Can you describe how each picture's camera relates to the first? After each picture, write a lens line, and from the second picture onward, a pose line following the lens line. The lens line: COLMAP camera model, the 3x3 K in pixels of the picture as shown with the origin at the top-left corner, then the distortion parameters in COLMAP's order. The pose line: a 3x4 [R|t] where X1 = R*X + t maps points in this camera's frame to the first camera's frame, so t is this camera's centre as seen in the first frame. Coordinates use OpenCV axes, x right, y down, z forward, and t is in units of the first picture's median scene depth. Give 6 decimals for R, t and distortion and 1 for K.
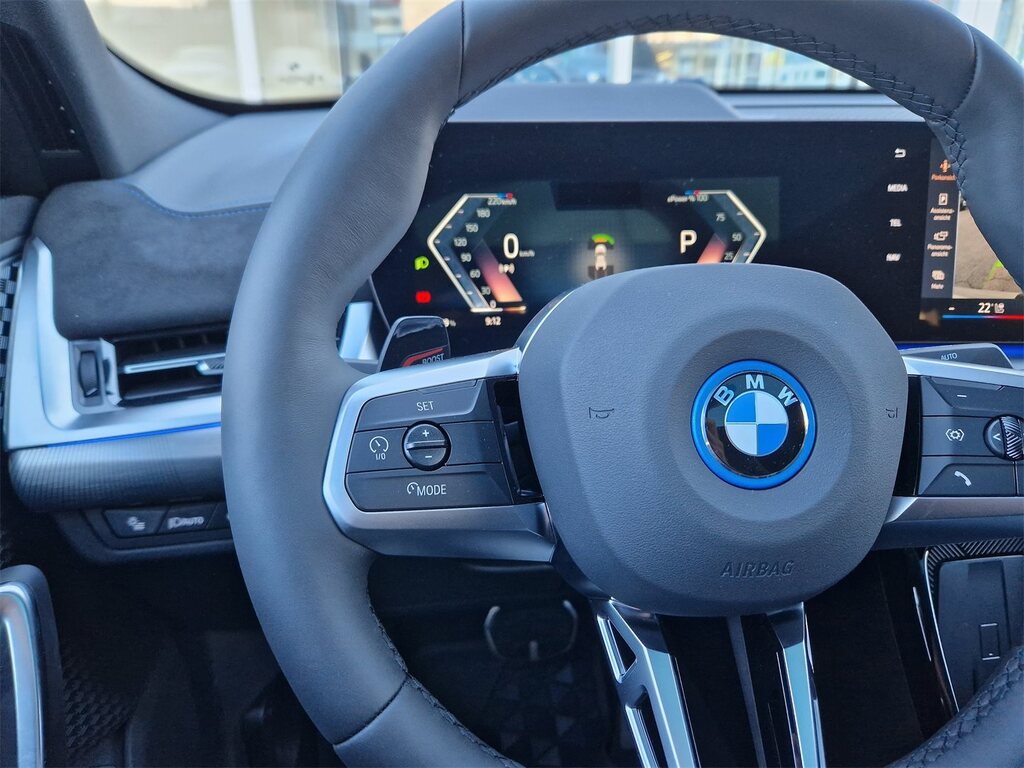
lens RADIAL K [[677.1, 0, 511.5], [0, 677.1, 381.2], [0, 0, 1]] dist [0.057406, -0.070188]
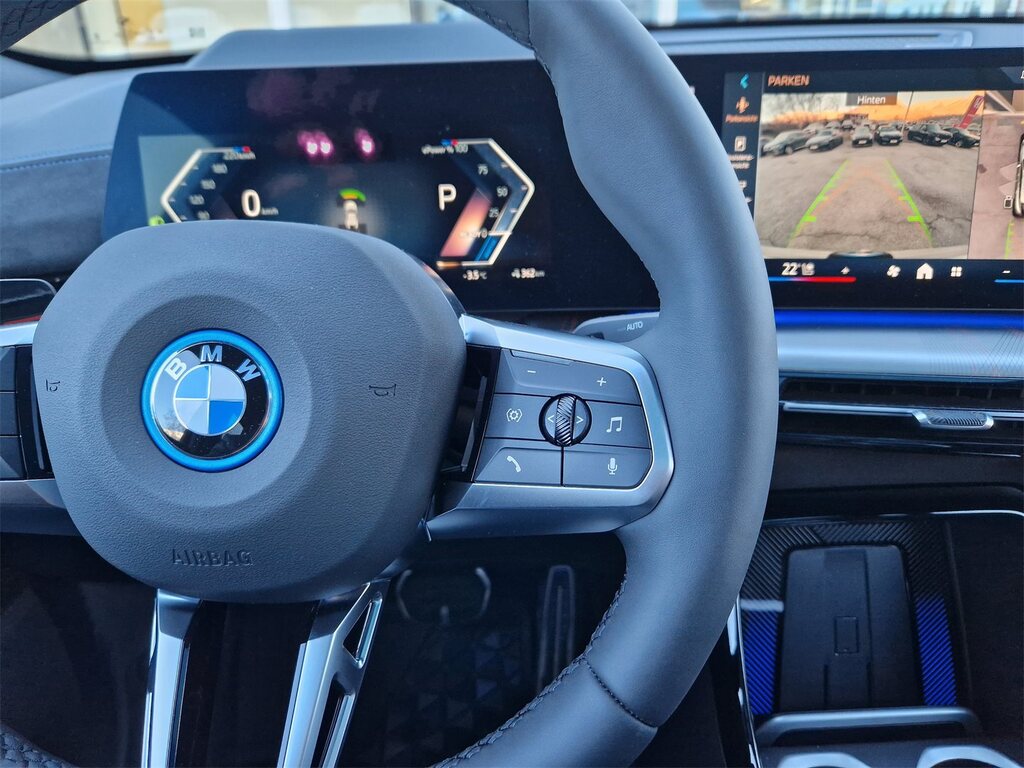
lens RADIAL K [[683.5, 0, 515.6], [0, 683.5, 389.2], [0, 0, 1]] dist [0.027463, -0.004011]
pose [[0.993076, 0.017703, -0.116131, 0.464731], [-0.009795, 0.997616, 0.068316, -0.010101], [0.117064, -0.066706, 0.990882, 0.074570]]
